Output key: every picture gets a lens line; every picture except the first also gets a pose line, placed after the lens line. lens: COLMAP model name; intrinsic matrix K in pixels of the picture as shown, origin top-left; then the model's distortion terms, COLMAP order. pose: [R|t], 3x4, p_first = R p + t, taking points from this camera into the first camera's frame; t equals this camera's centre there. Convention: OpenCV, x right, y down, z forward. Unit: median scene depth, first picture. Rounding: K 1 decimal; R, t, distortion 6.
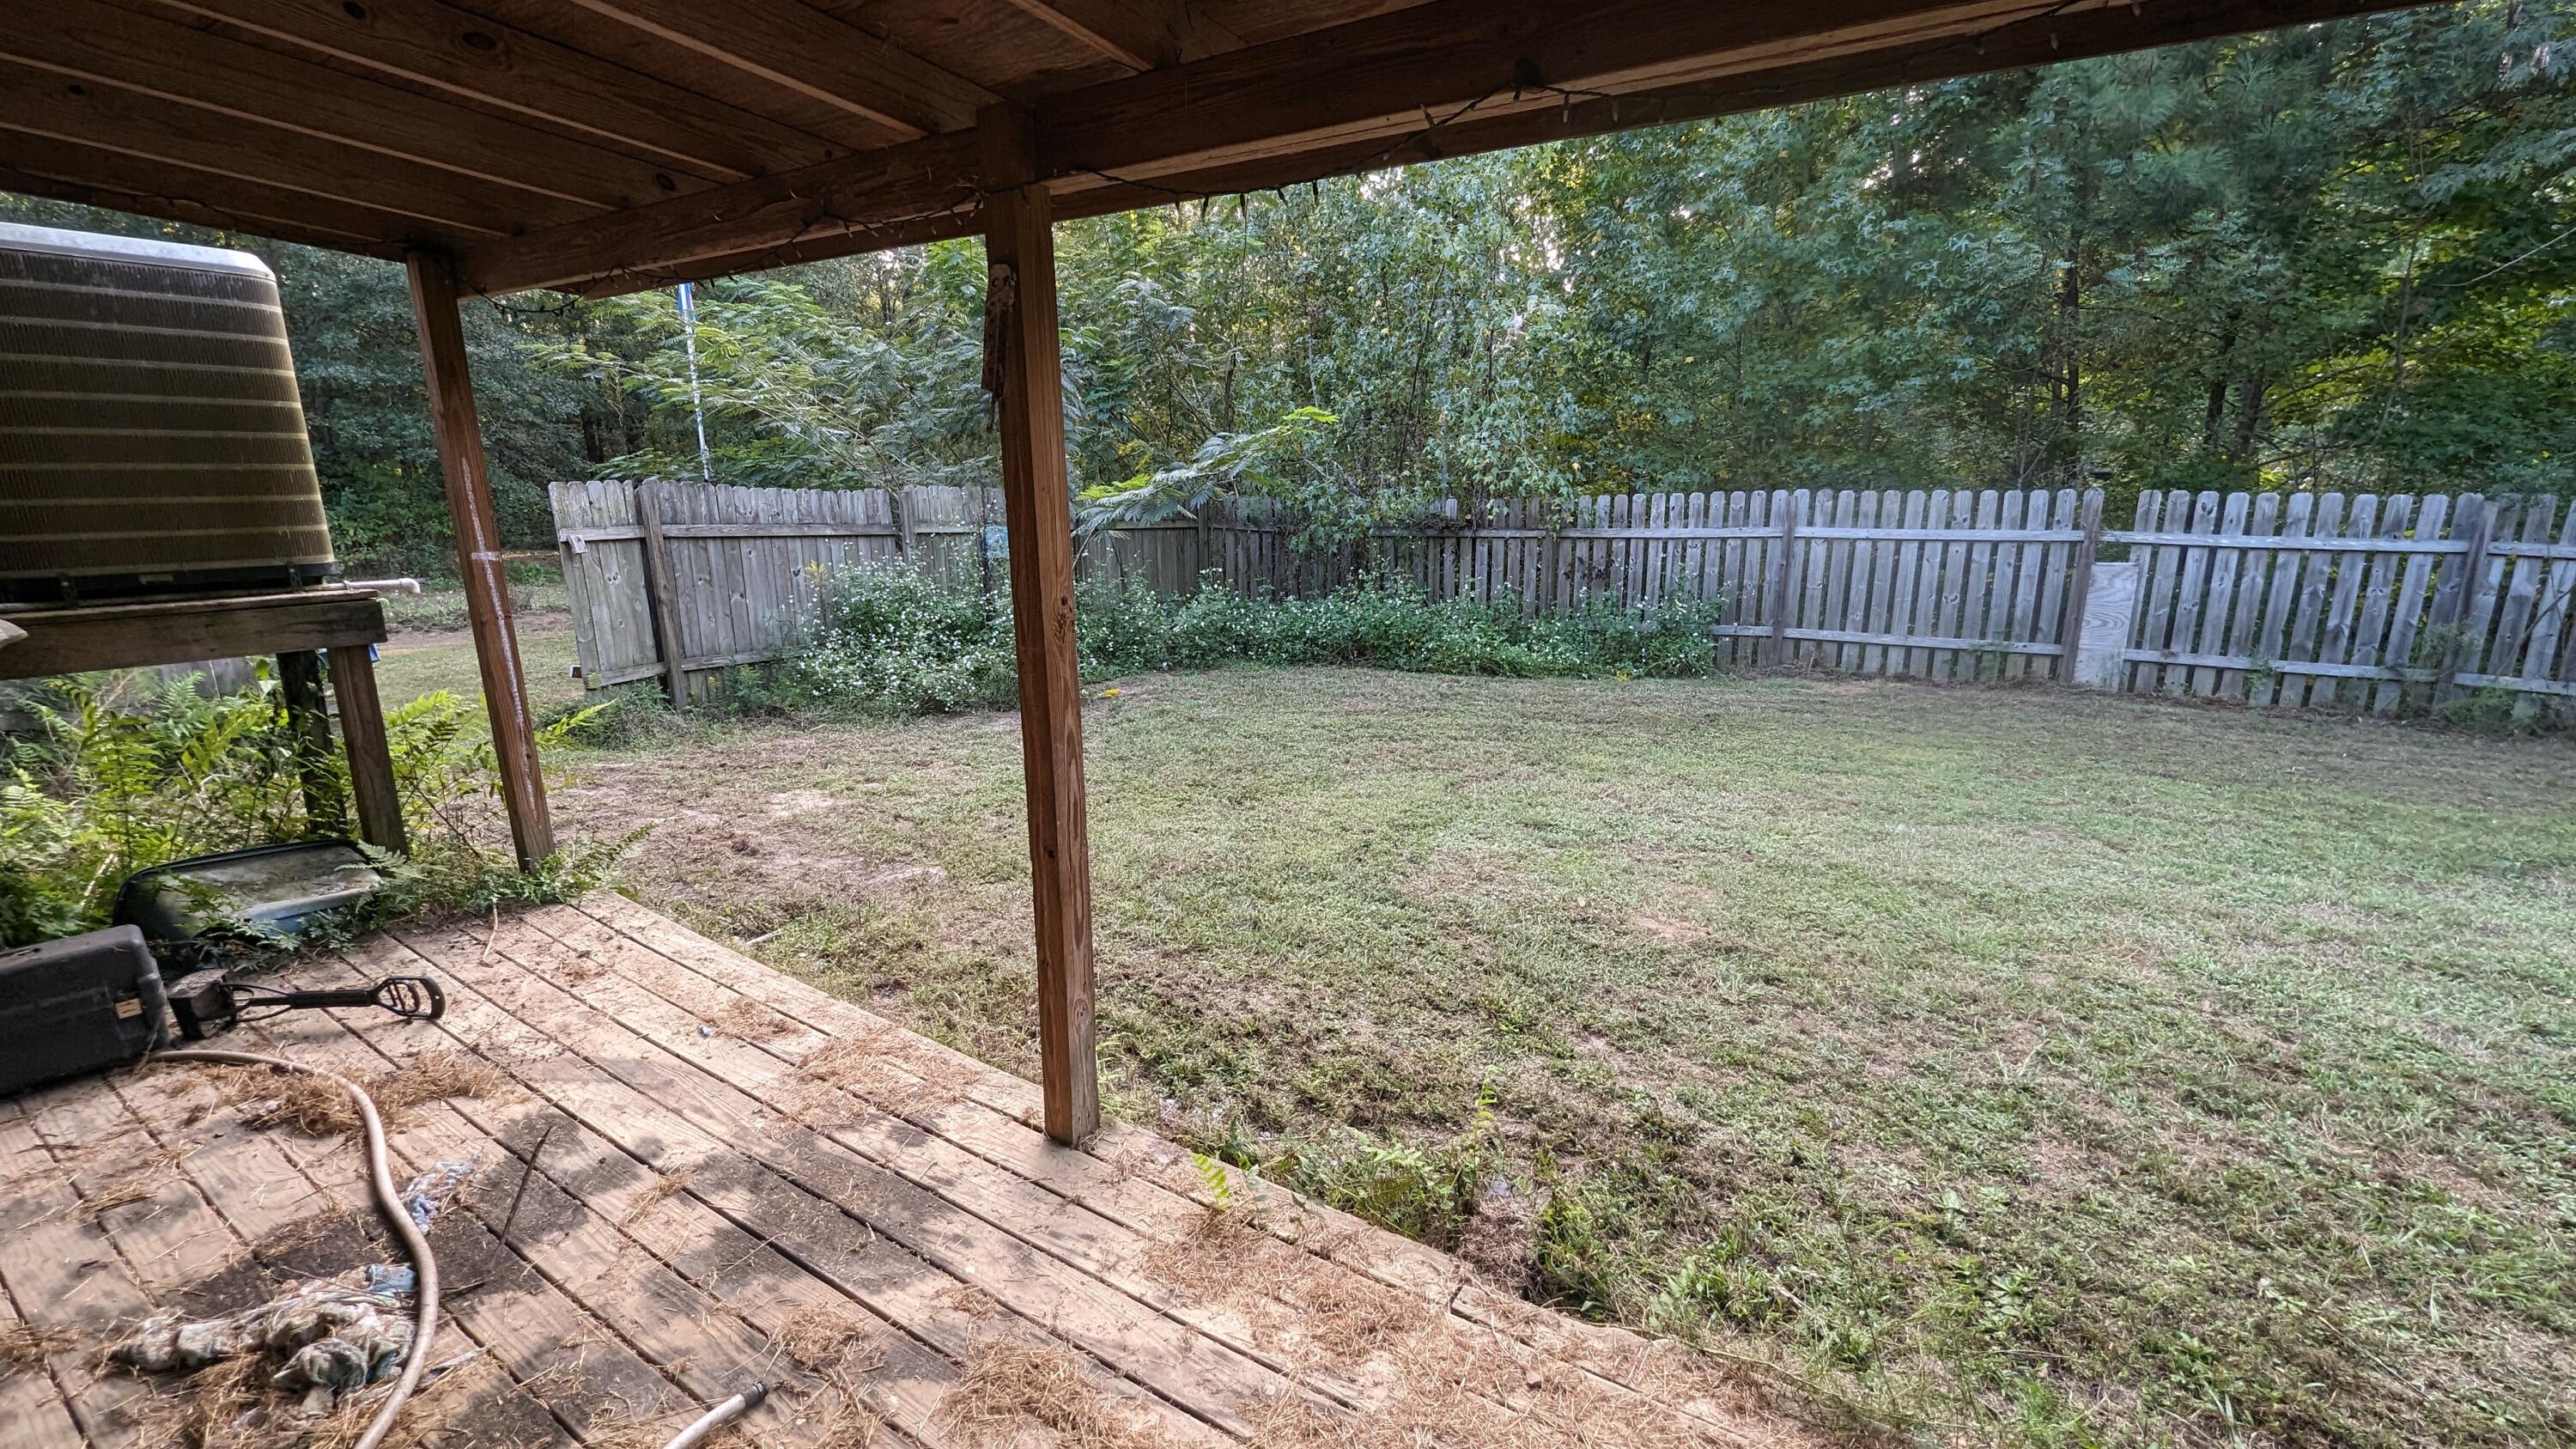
lens RADIAL K [[1041.3, 0, 1289.1], [0, 1041.3, 723.3], [0, 0, 1]] dist [-0.001067, -0.000121]
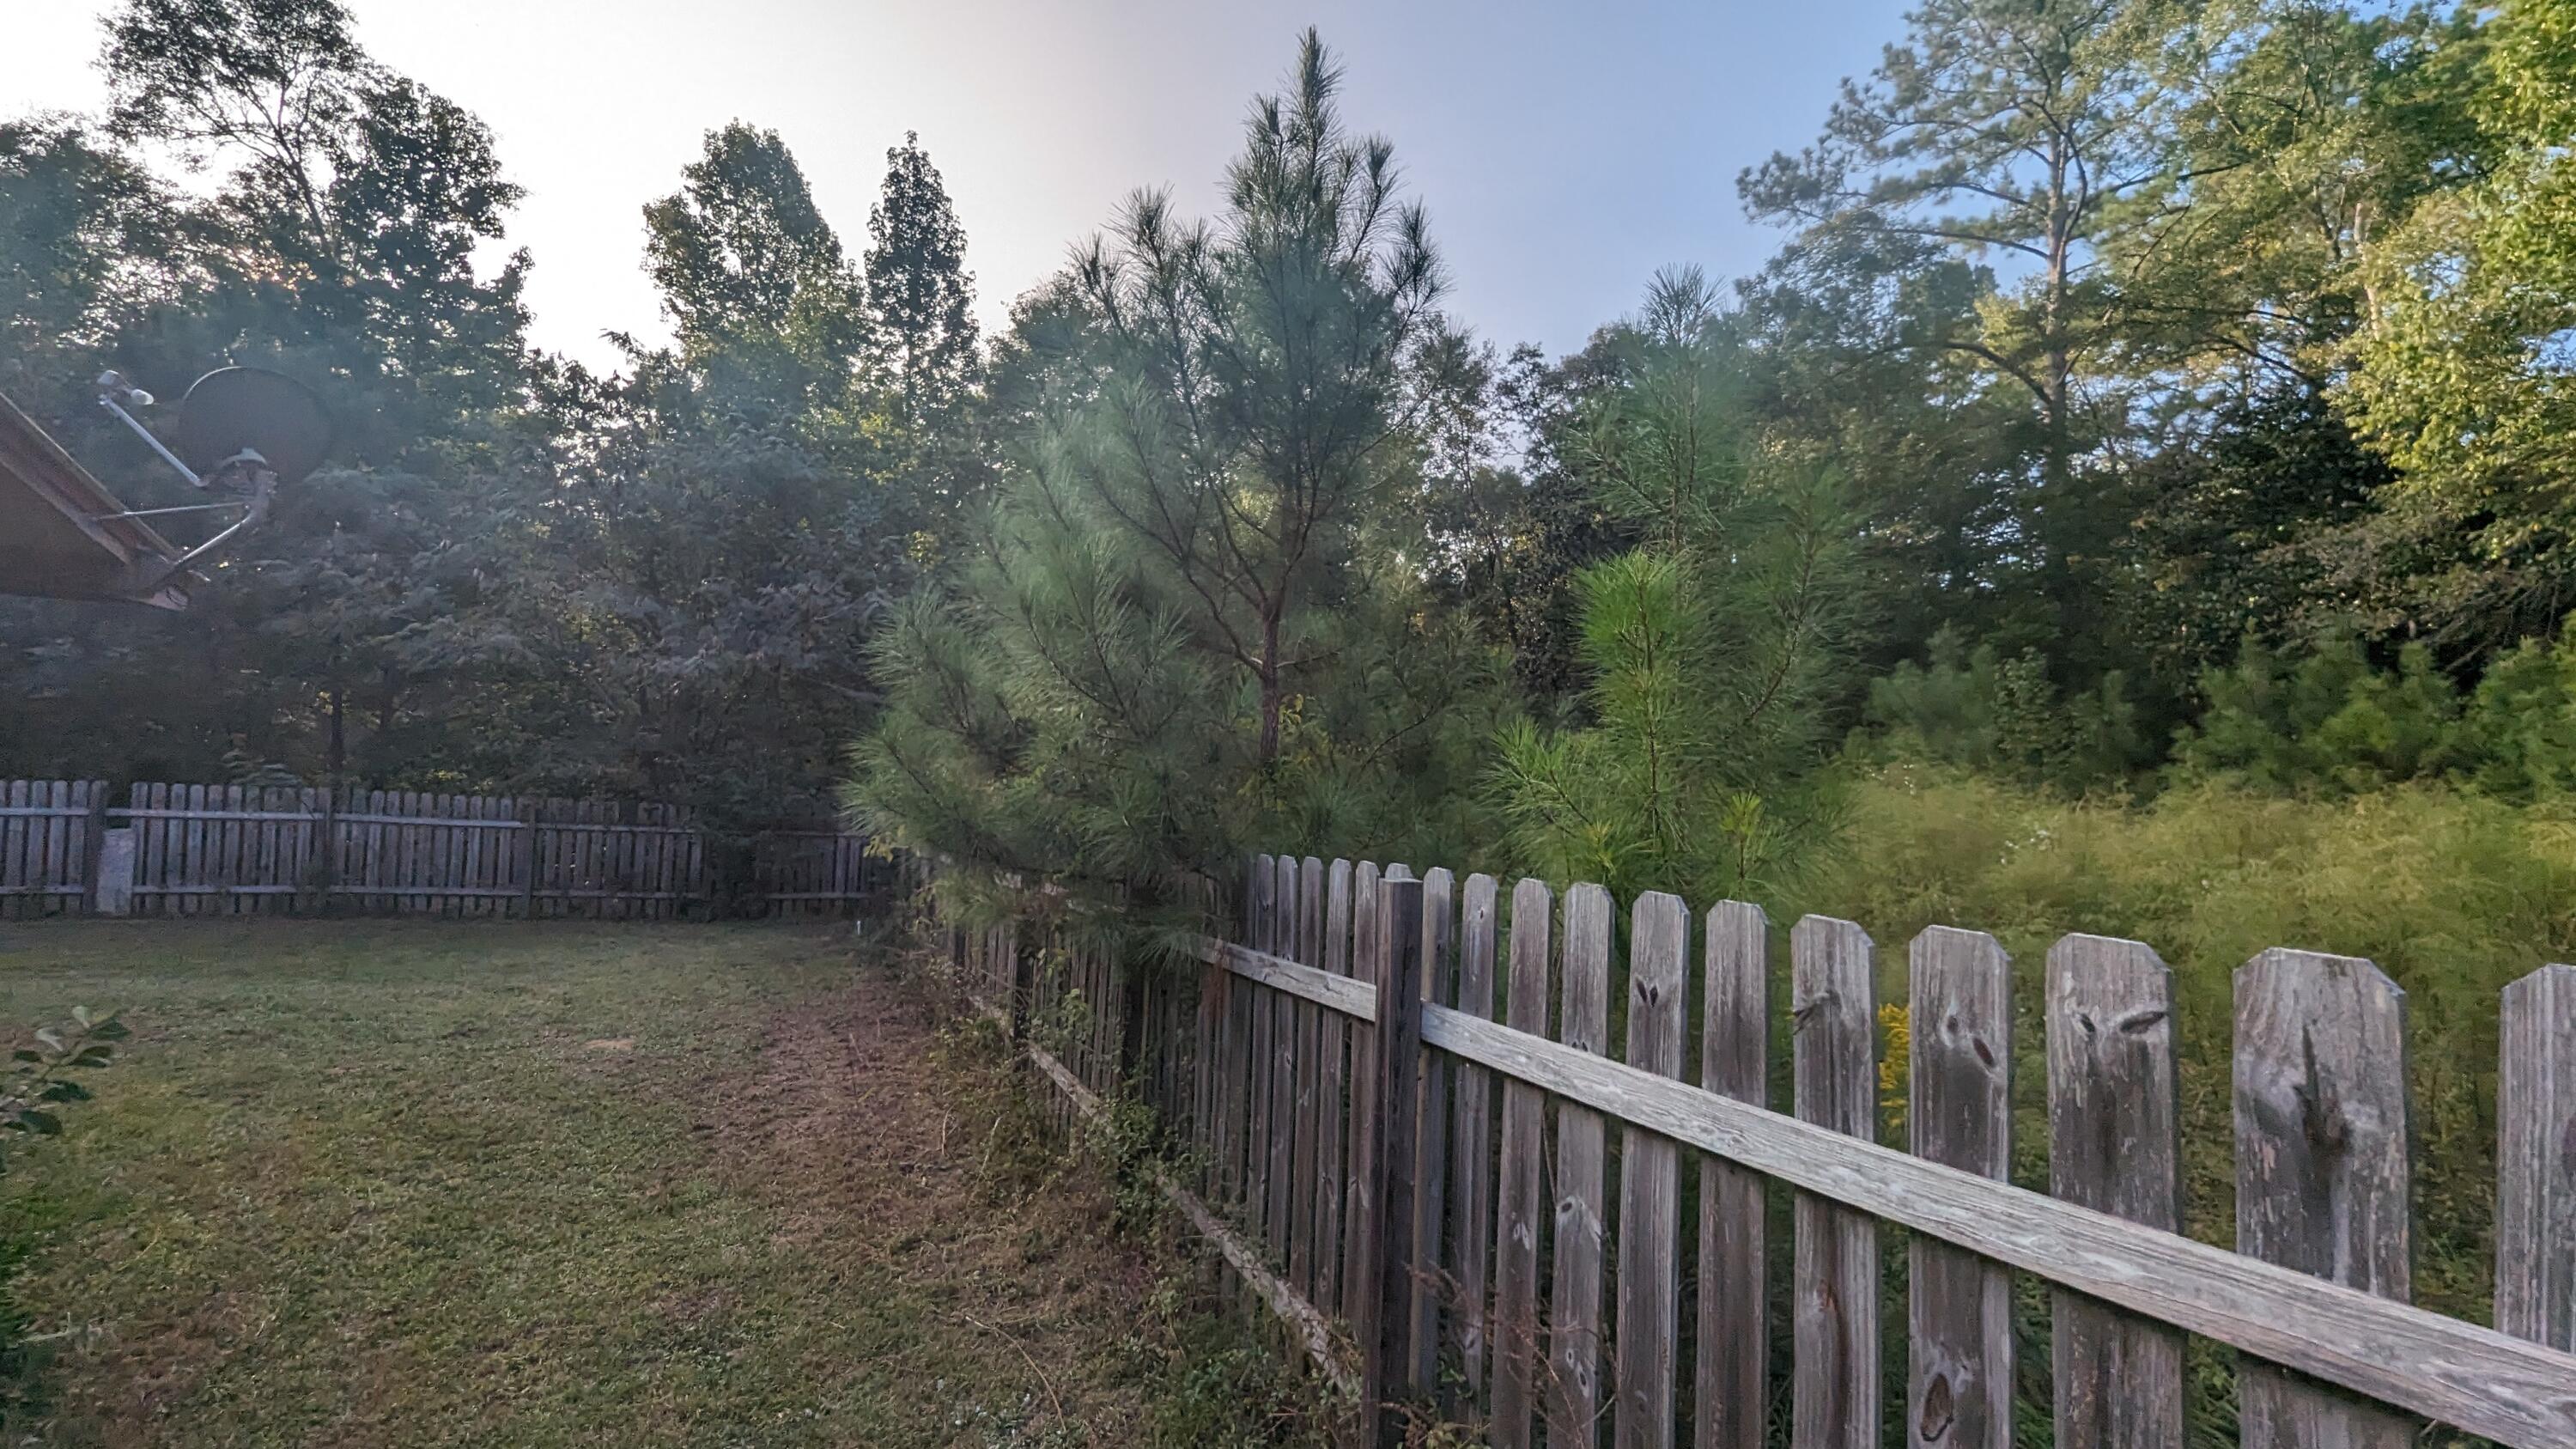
lens RADIAL K [[1041.3, 0, 1288.8], [0, 1041.3, 730.0], [0, 0, 1]] dist [-0.001067, -0.000121]
pose [[0.580272, 0.063134, 0.811972, 0.545219], [0.155594, 0.970033, -0.186618, 0.254286], [-0.799422, 0.234627, 0.553060, -1.239661]]
